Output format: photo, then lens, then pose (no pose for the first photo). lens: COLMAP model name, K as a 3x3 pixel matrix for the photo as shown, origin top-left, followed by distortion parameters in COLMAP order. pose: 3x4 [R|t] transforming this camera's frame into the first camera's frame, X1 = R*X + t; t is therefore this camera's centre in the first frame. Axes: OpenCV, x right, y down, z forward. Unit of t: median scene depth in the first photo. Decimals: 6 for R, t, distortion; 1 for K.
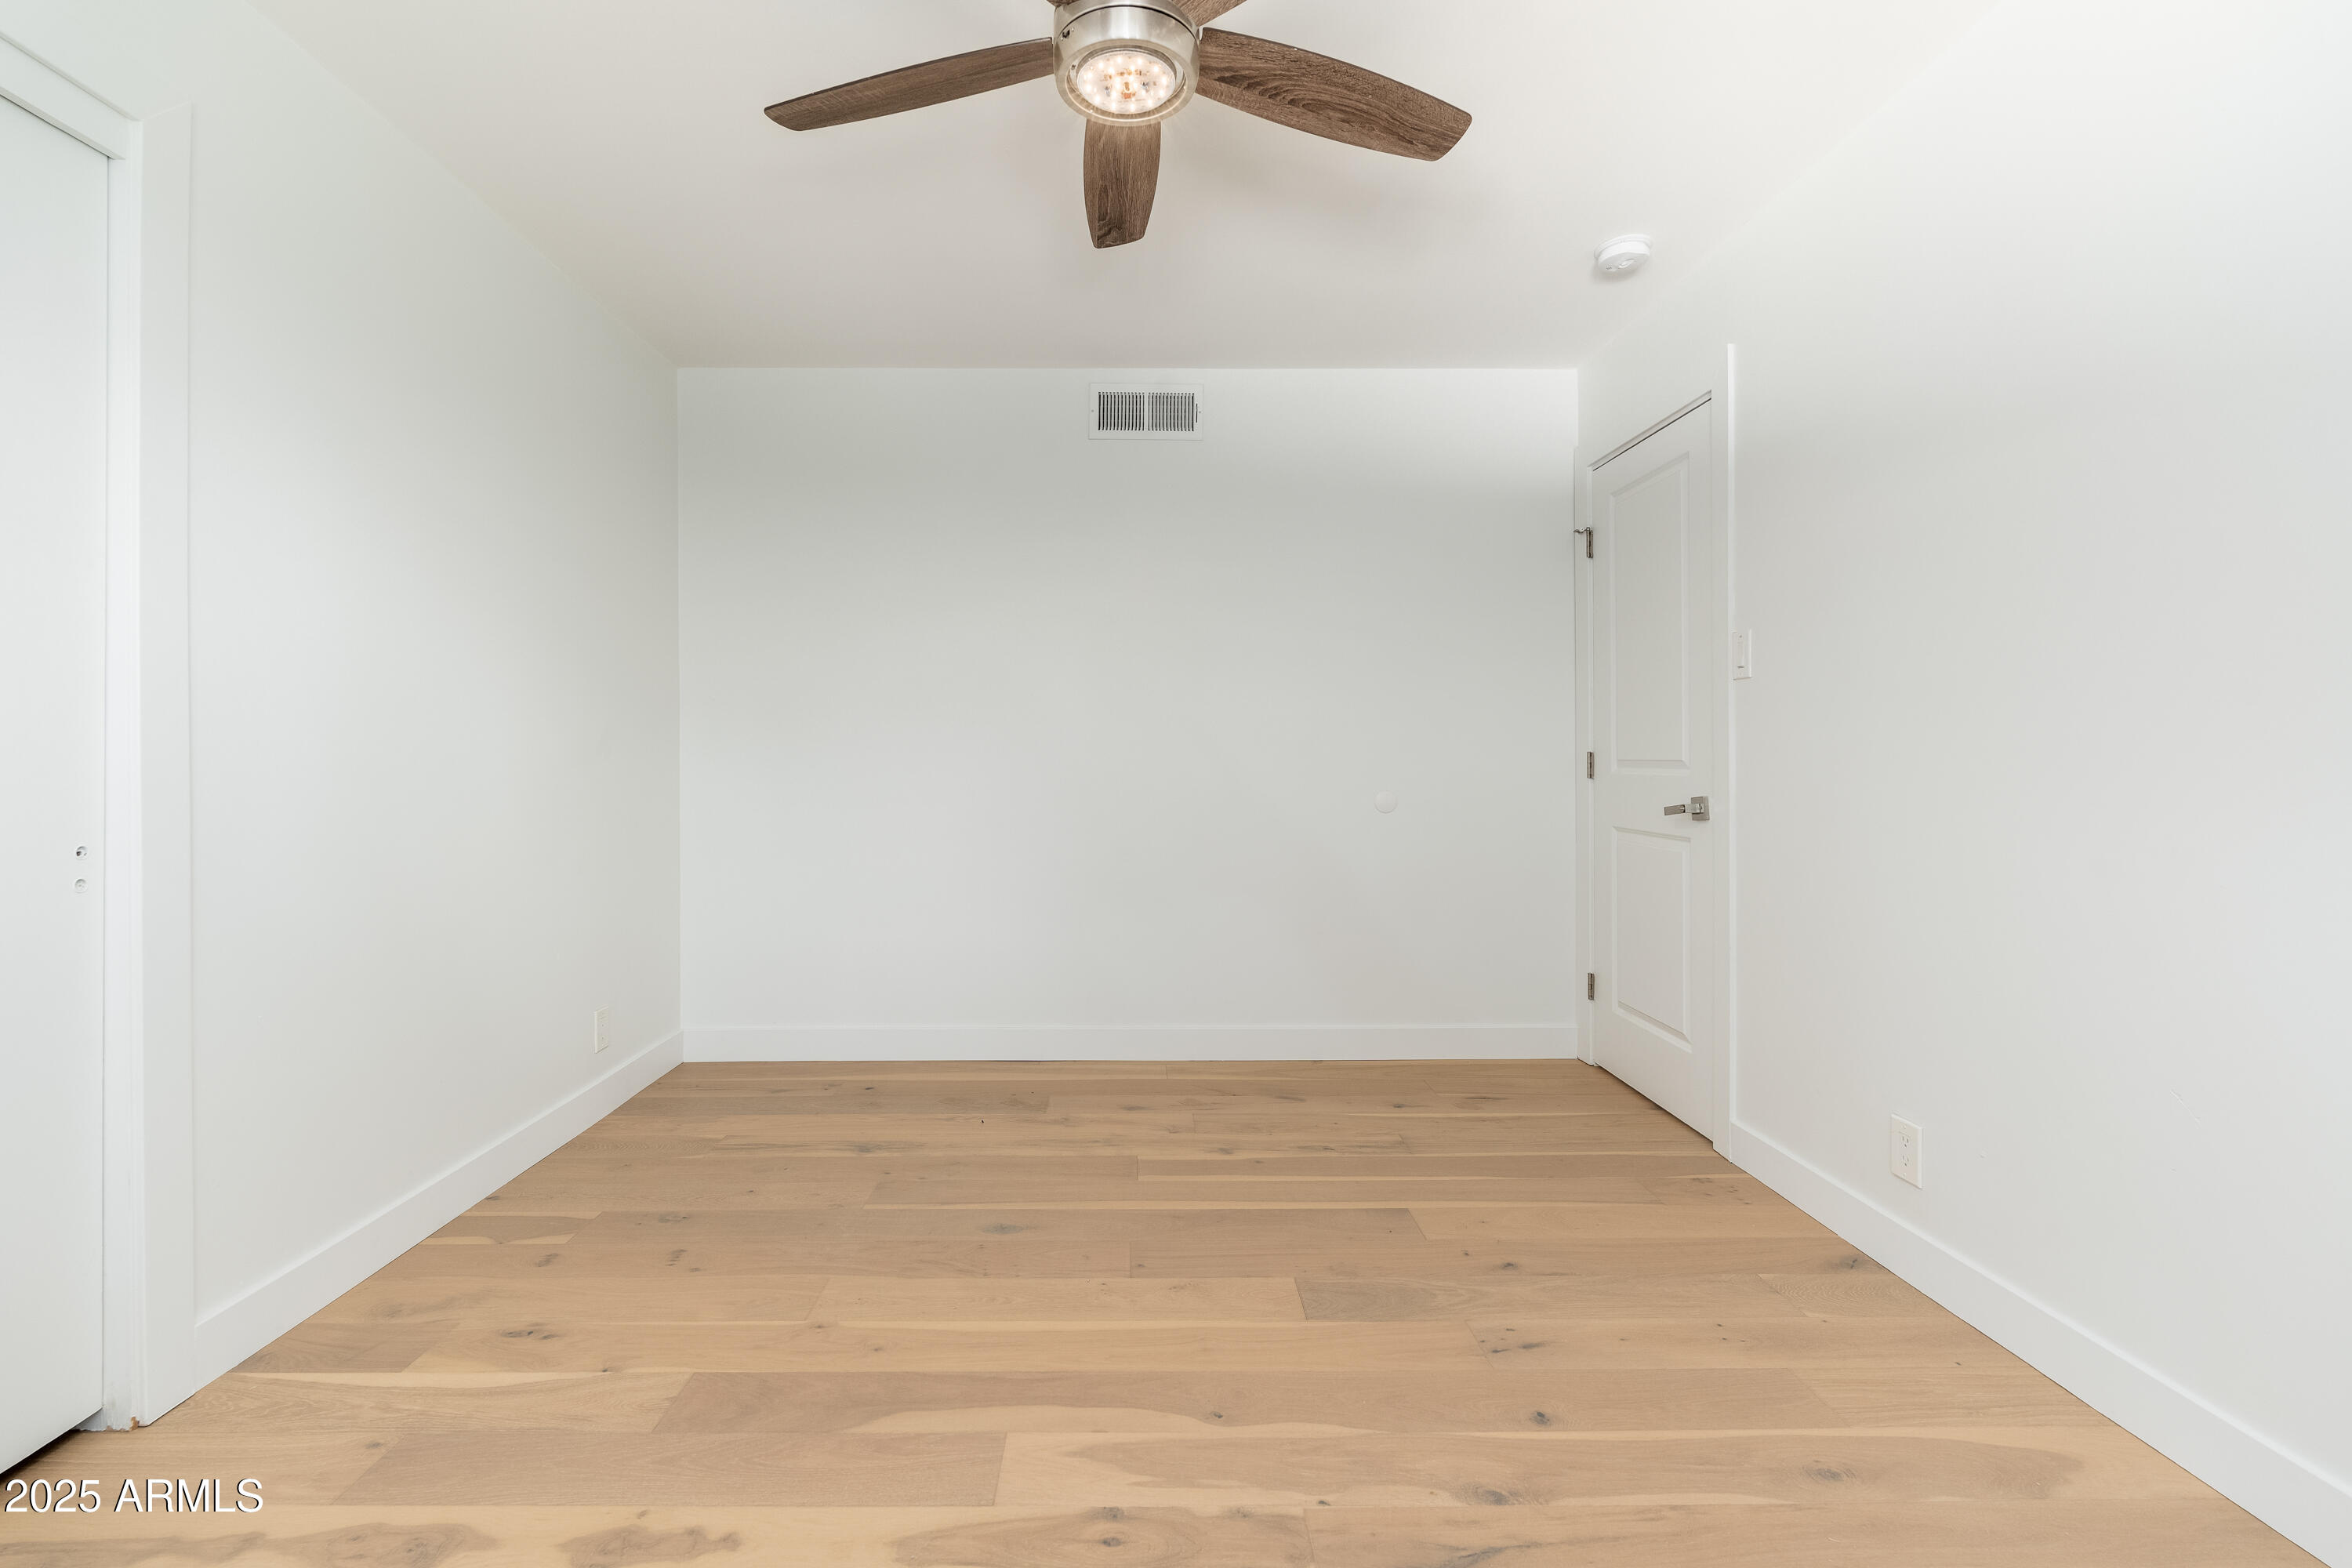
lens RADIAL K [[1042.8, 0, 1163.3], [0, 1042.8, 771.5], [0, 0, 1]] dist [-0.019053, 0.000569]
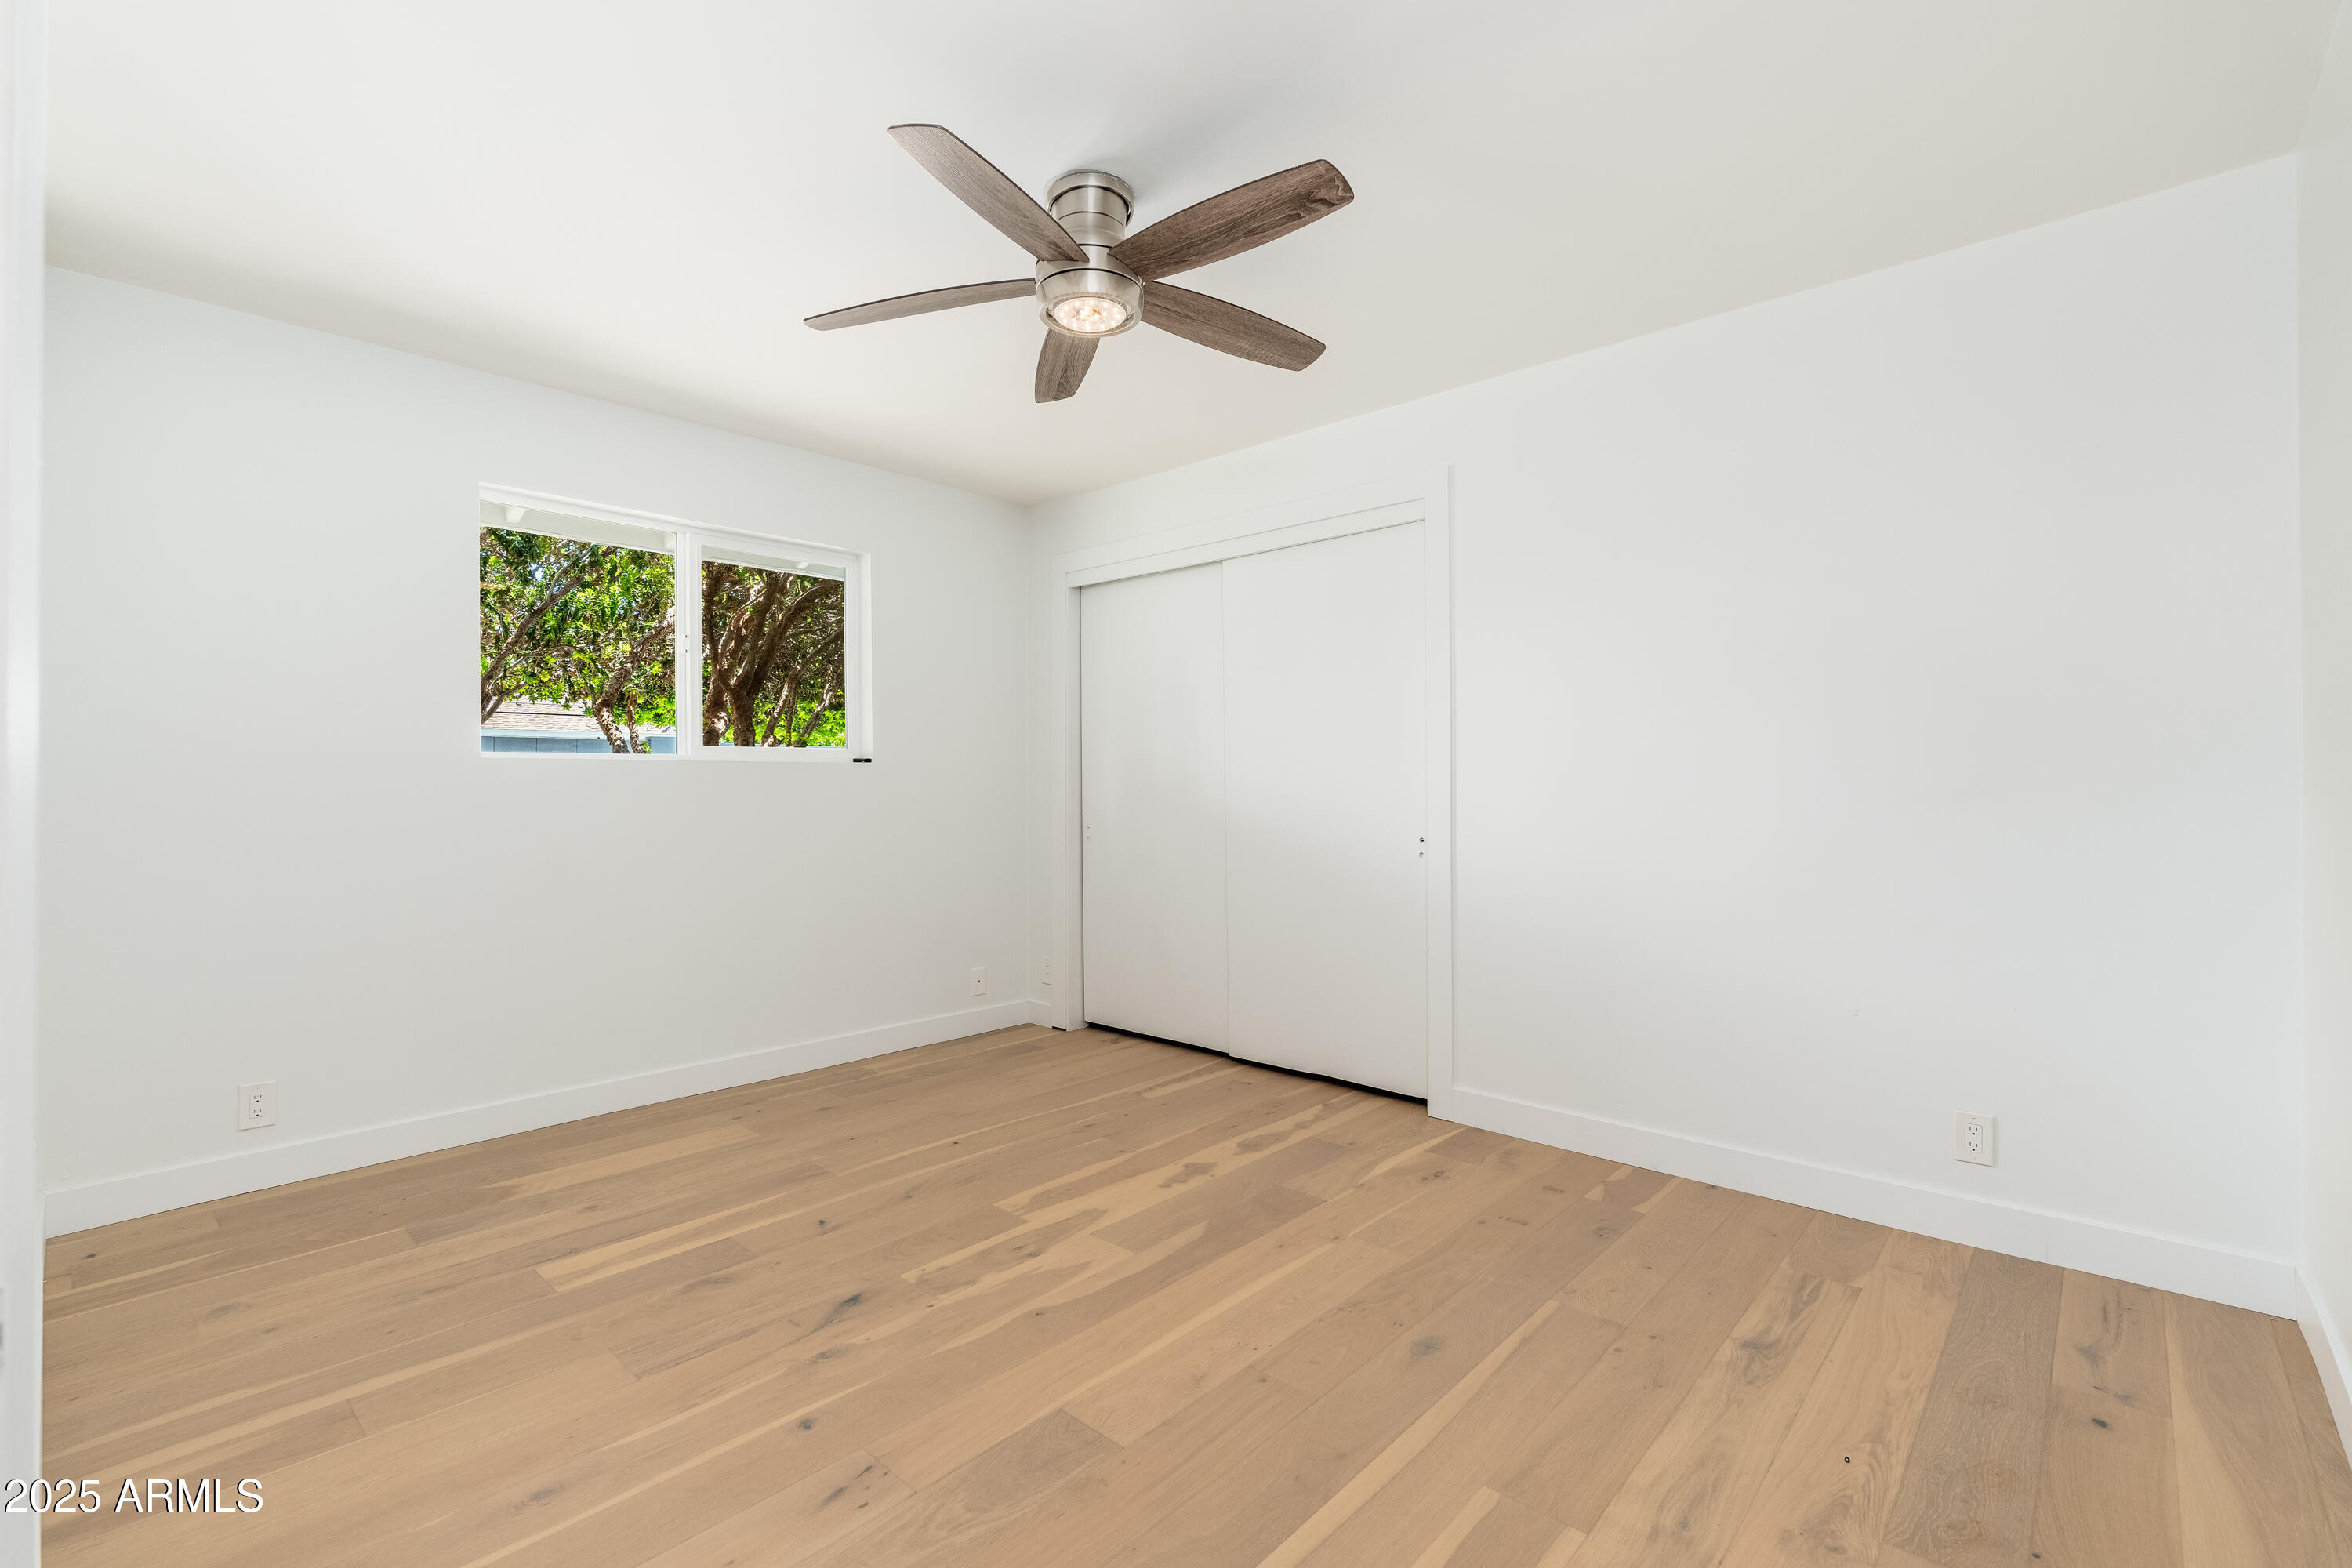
lens RADIAL K [[1042.8, 0, 1169.1], [0, 1042.8, 777.4], [0, 0, 1]] dist [-0.019053, 0.000569]
pose [[-0.695067, 0.003407, -0.718937, 0.794695], [-0.006364, 0.999920, 0.010892, -0.066764], [0.718917, 0.012146, -0.694990, 1.824797]]
